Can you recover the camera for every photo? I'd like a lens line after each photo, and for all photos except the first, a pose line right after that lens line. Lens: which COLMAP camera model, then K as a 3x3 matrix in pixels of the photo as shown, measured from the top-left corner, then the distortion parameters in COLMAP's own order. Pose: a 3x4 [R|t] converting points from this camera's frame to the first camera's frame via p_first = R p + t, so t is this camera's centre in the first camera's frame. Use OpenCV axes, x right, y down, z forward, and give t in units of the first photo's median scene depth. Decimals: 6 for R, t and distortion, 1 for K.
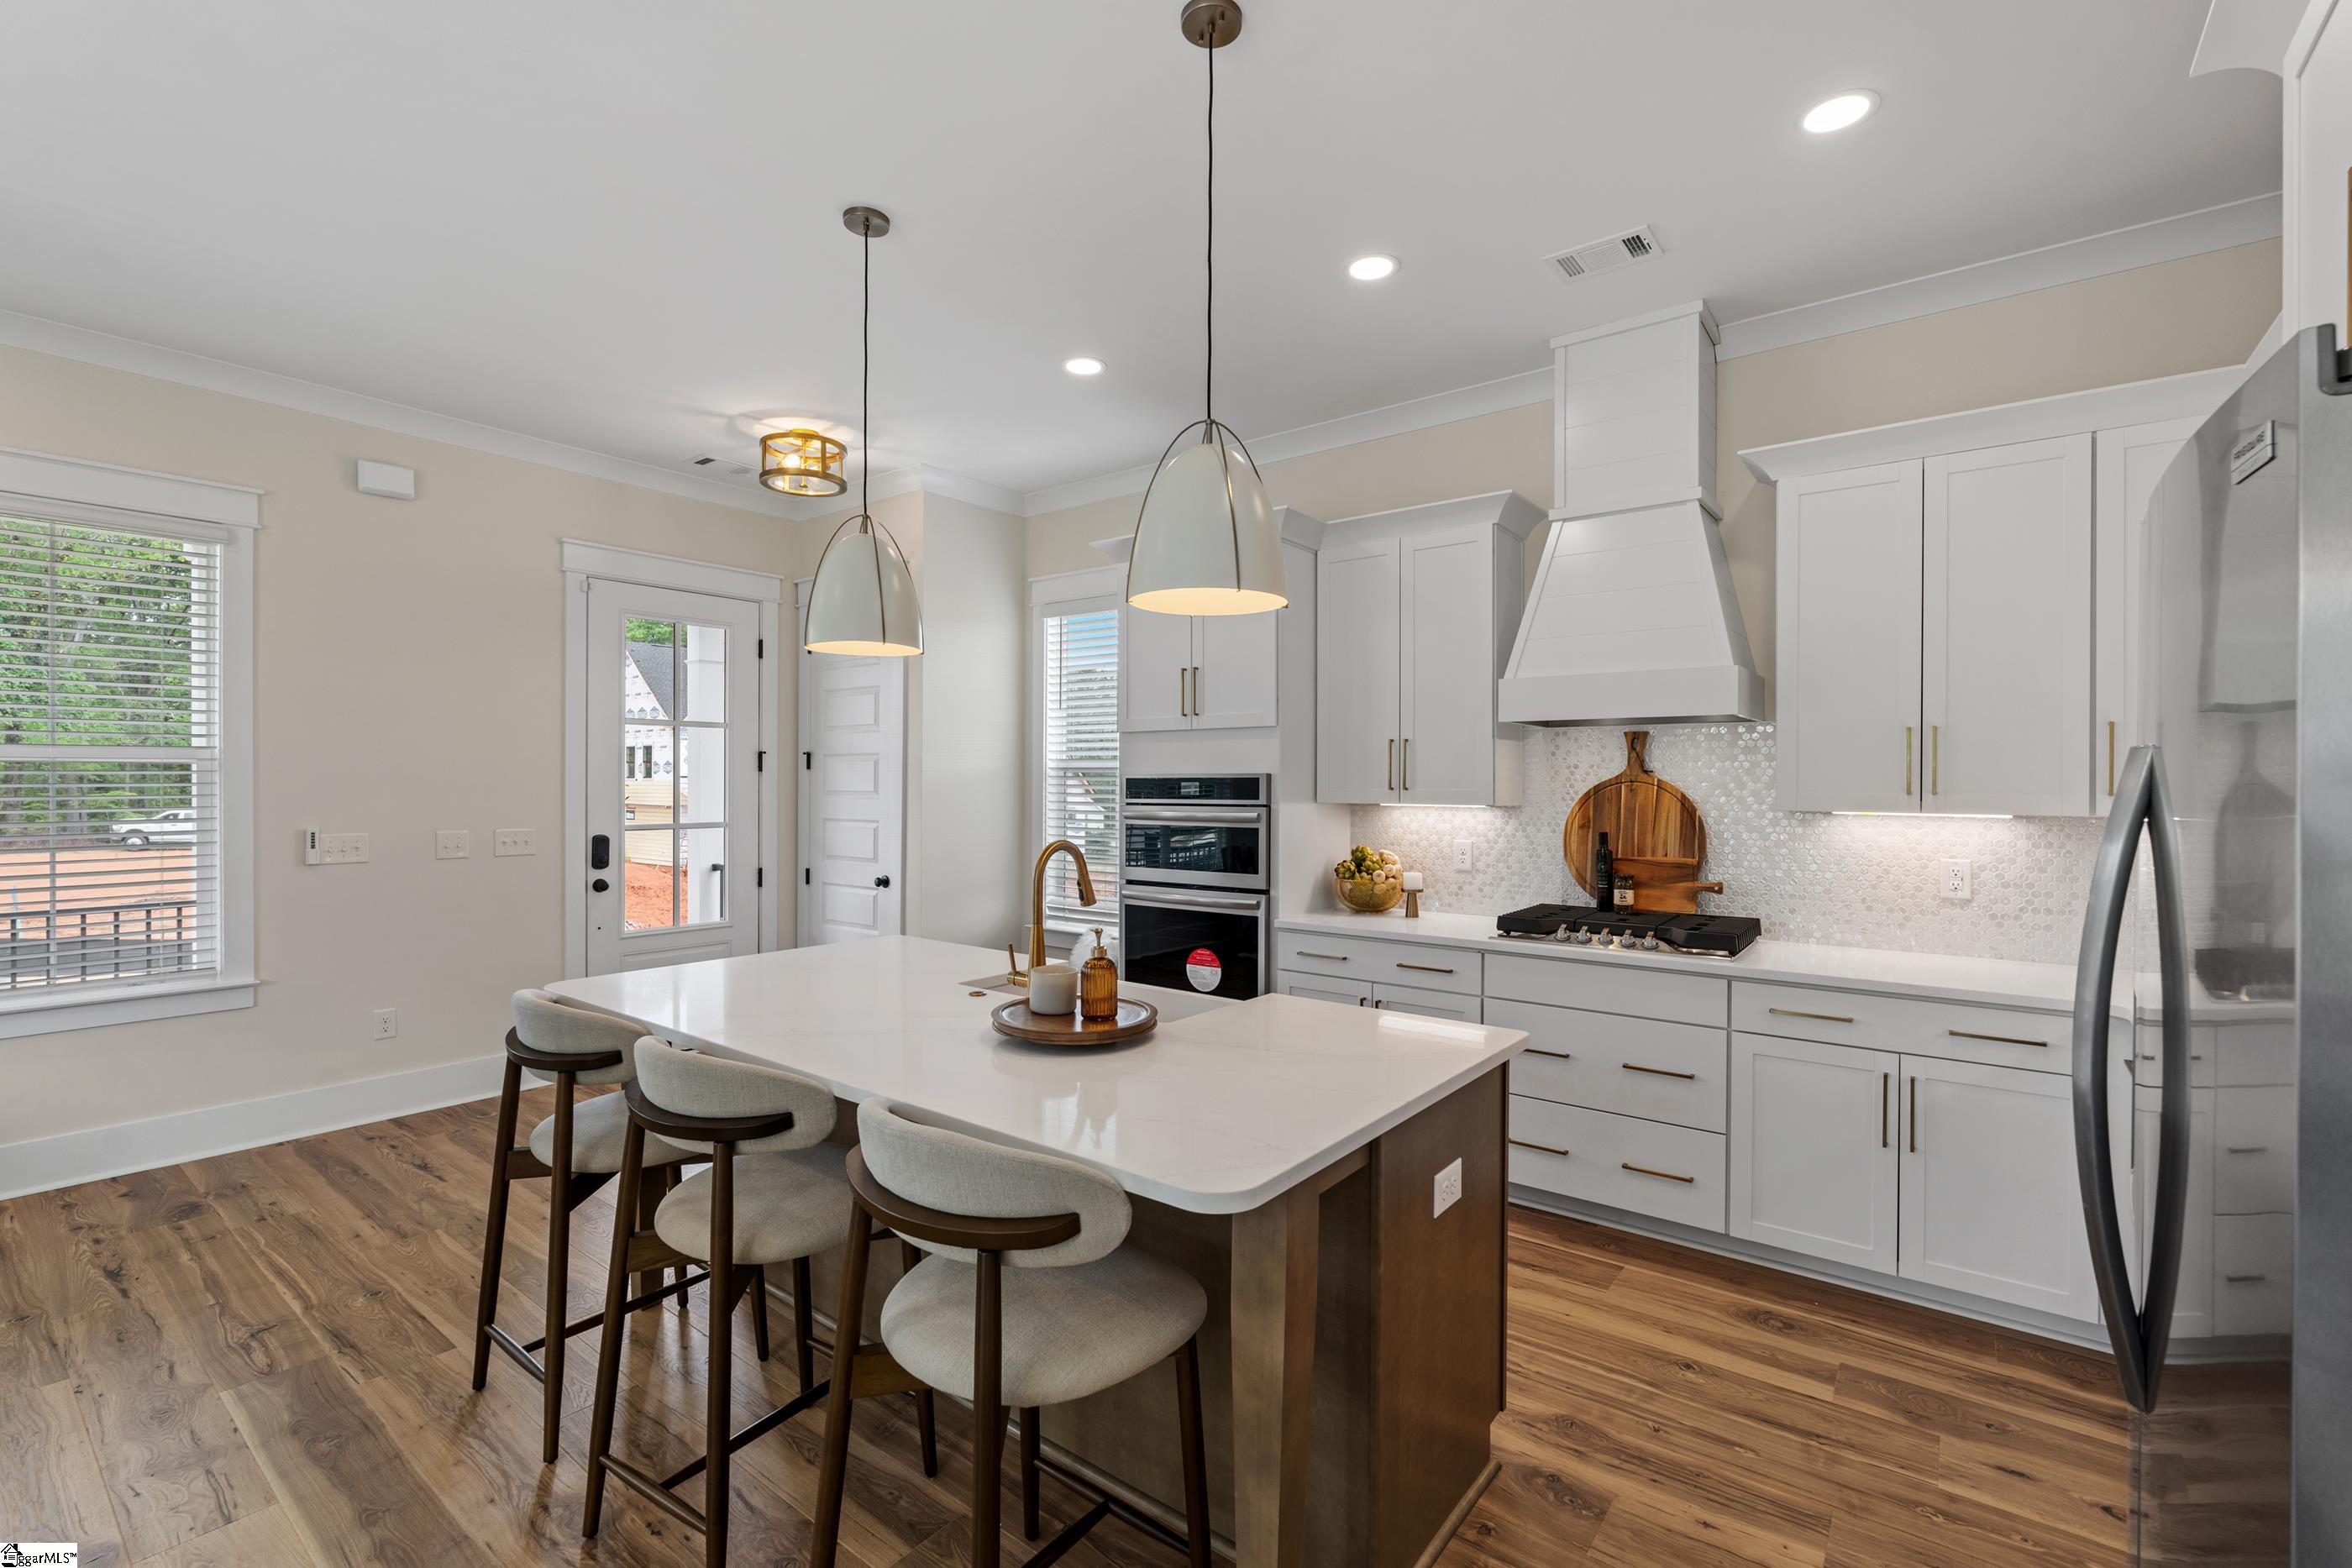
lens RADIAL K [[1025.3, 0, 1182.3], [0, 1025.3, 784.5], [0, 0, 1]] dist [-0.007446, 0.000296]
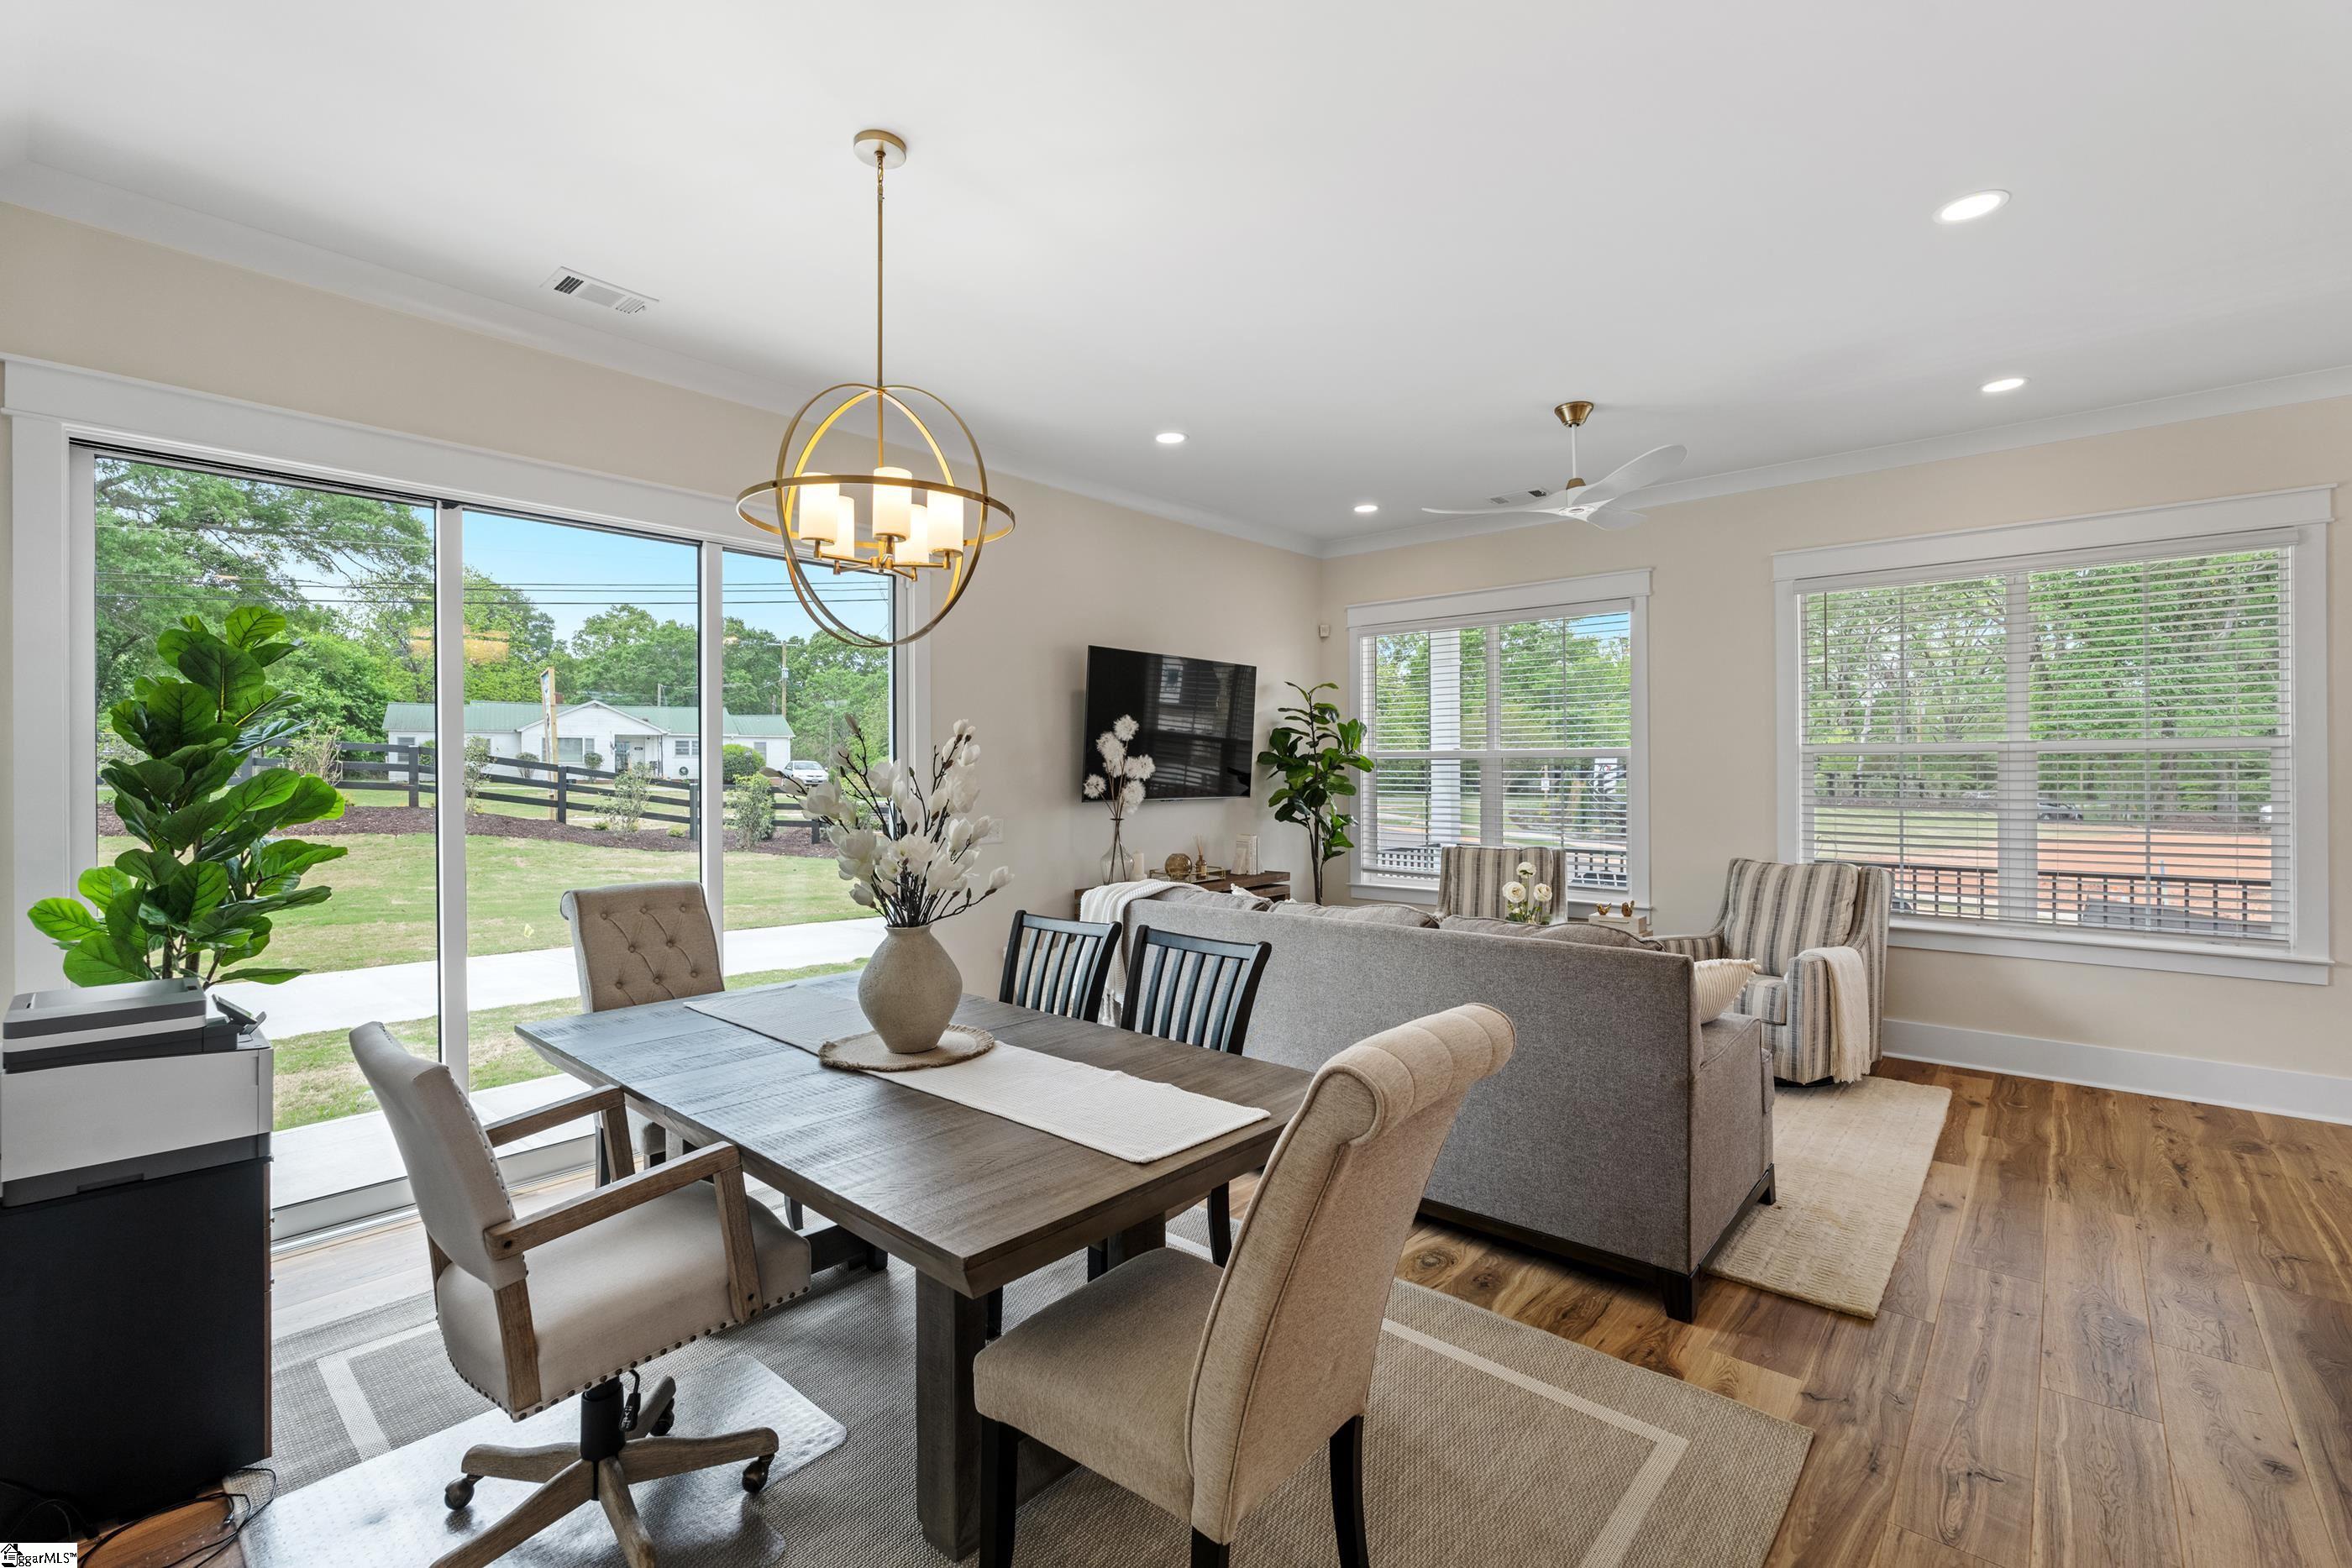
lens RADIAL K [[1025.3, 0, 1166.4], [0, 1025.3, 770.8], [0, 0, 1]] dist [-0.007446, 0.000296]
pose [[-0.063675, -0.000712, -0.997970, 0.219373], [0.001036, 0.999999, -0.000780, 0.000278], [0.997970, -0.001084, -0.063675, -0.125541]]
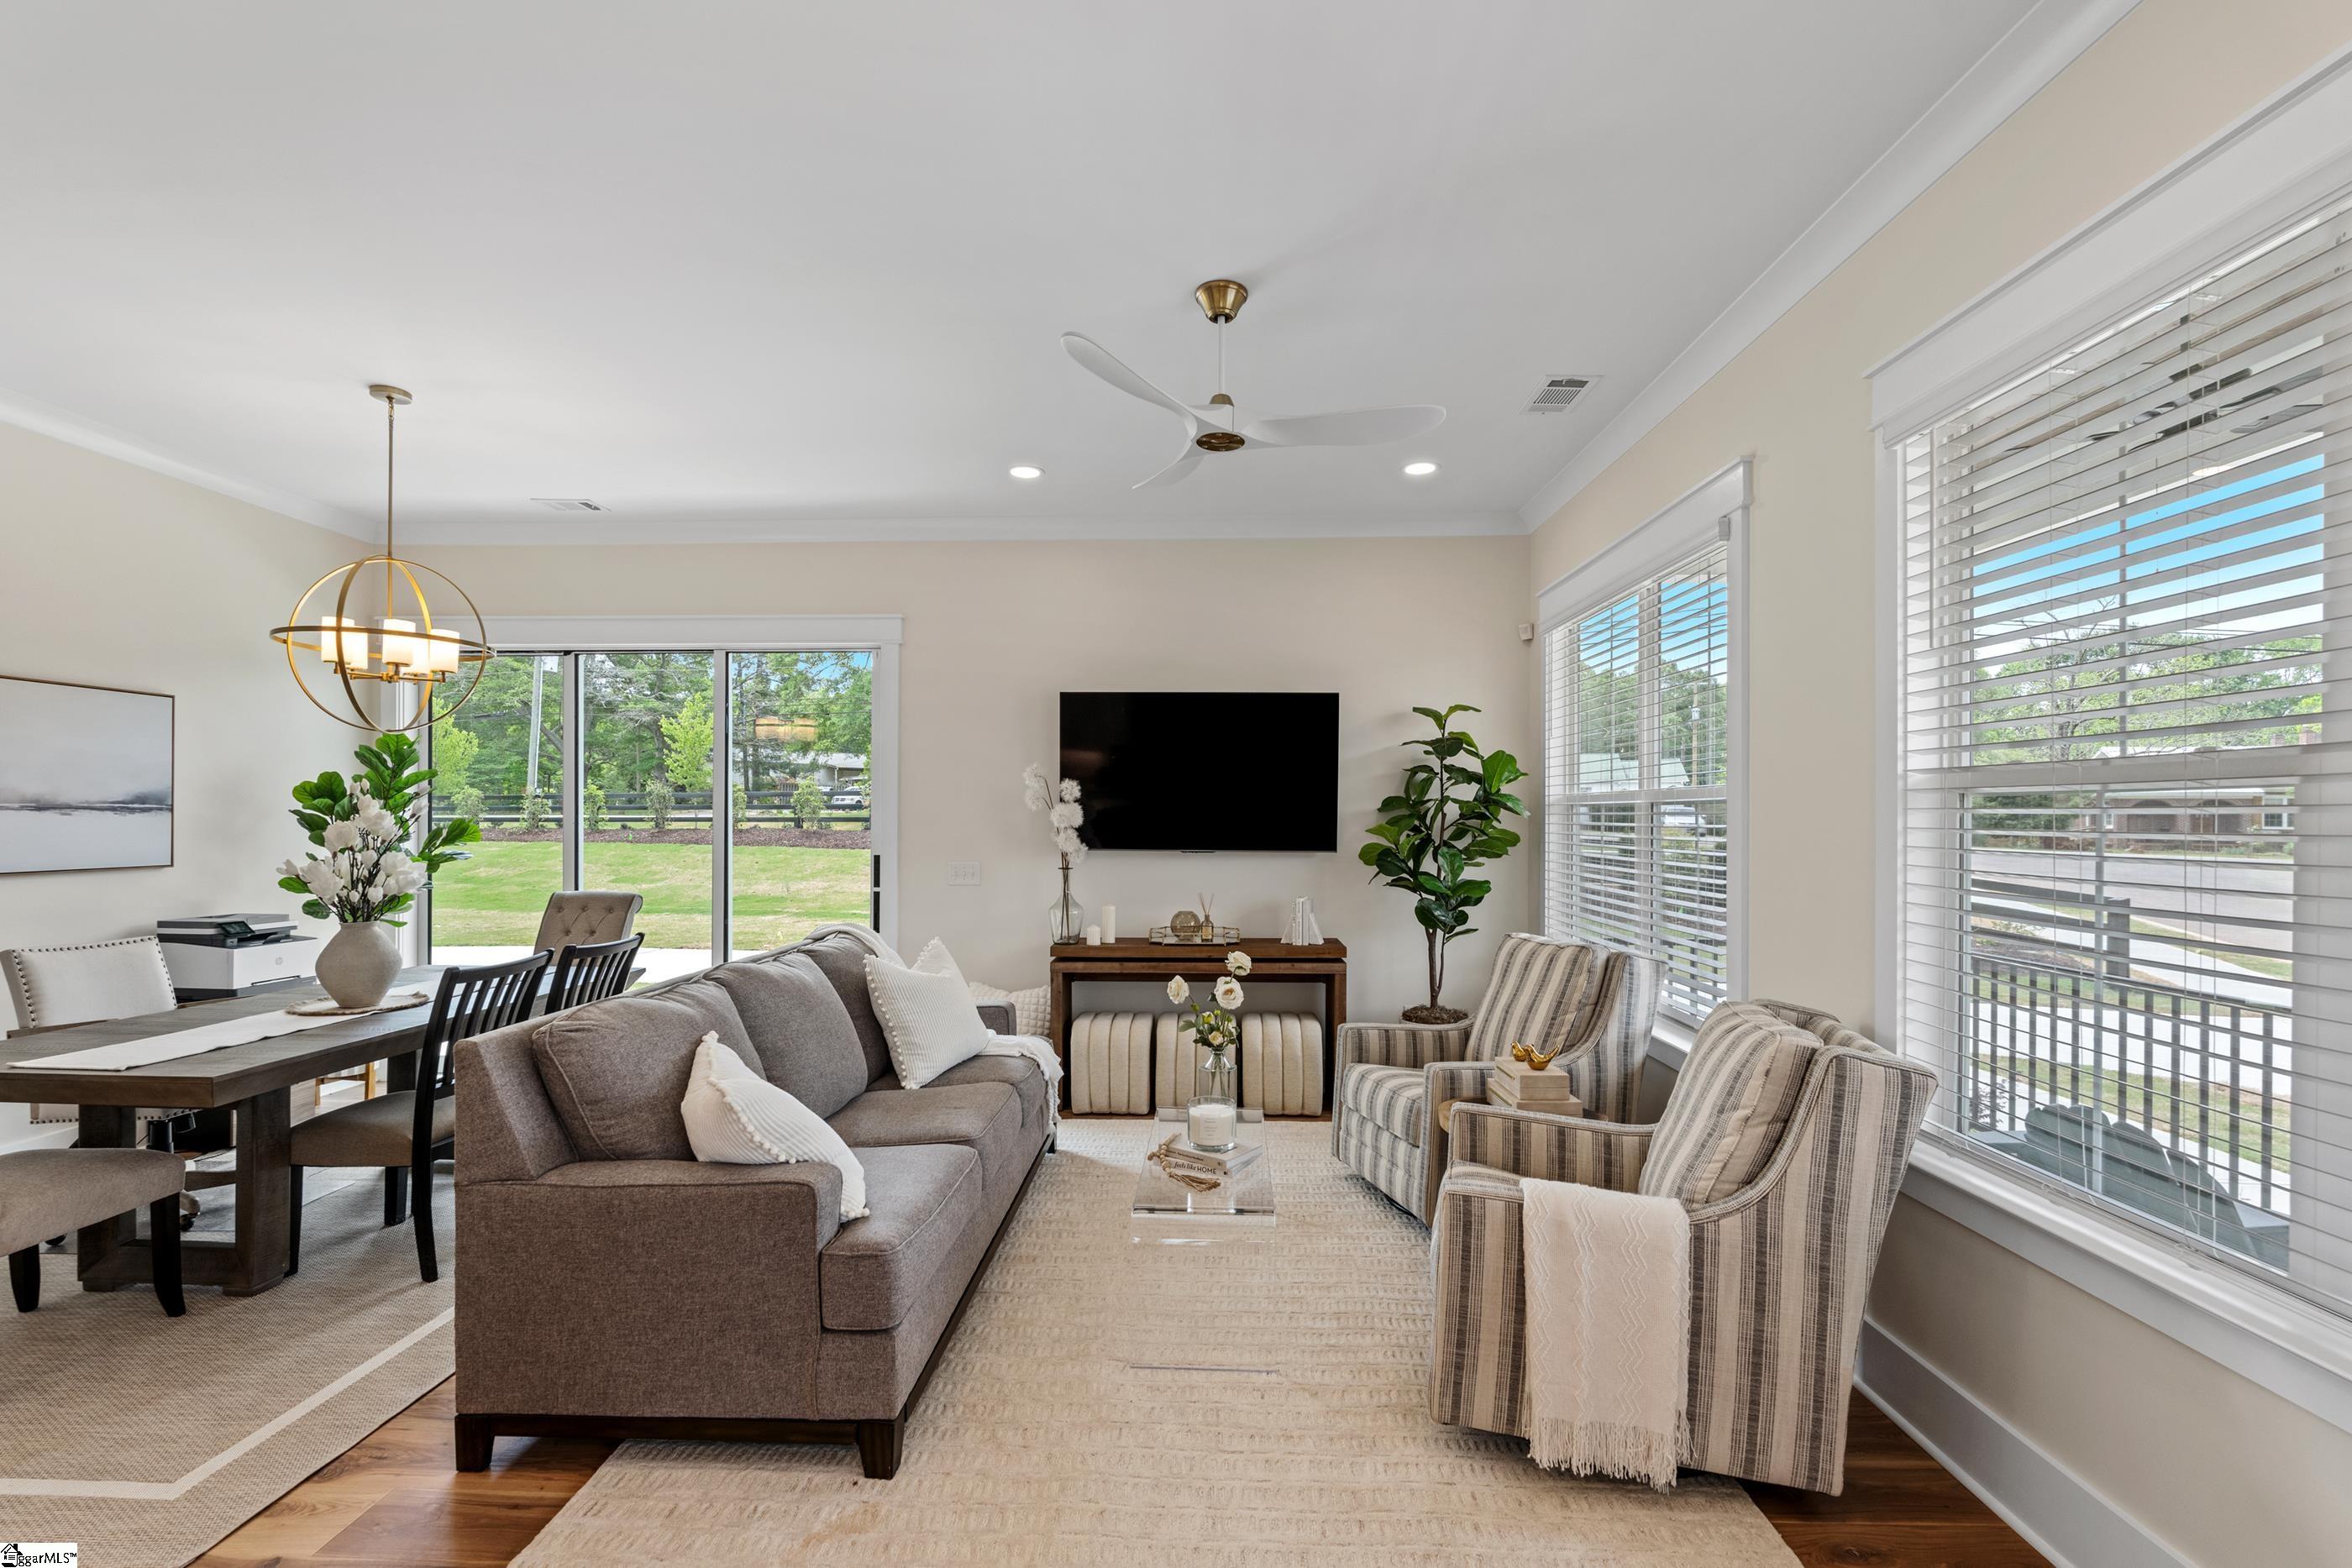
lens RADIAL K [[1025.3, 0, 1166.4], [0, 1025.3, 816.1], [0, 0, 1]] dist [-0.007446, 0.000296]
pose [[-0.815175, -0.005678, -0.579187, -0.550544], [-0.006728, 0.999977, -0.000334, -0.004596], [0.579176, 0.003624, -0.815194, 1.003879]]
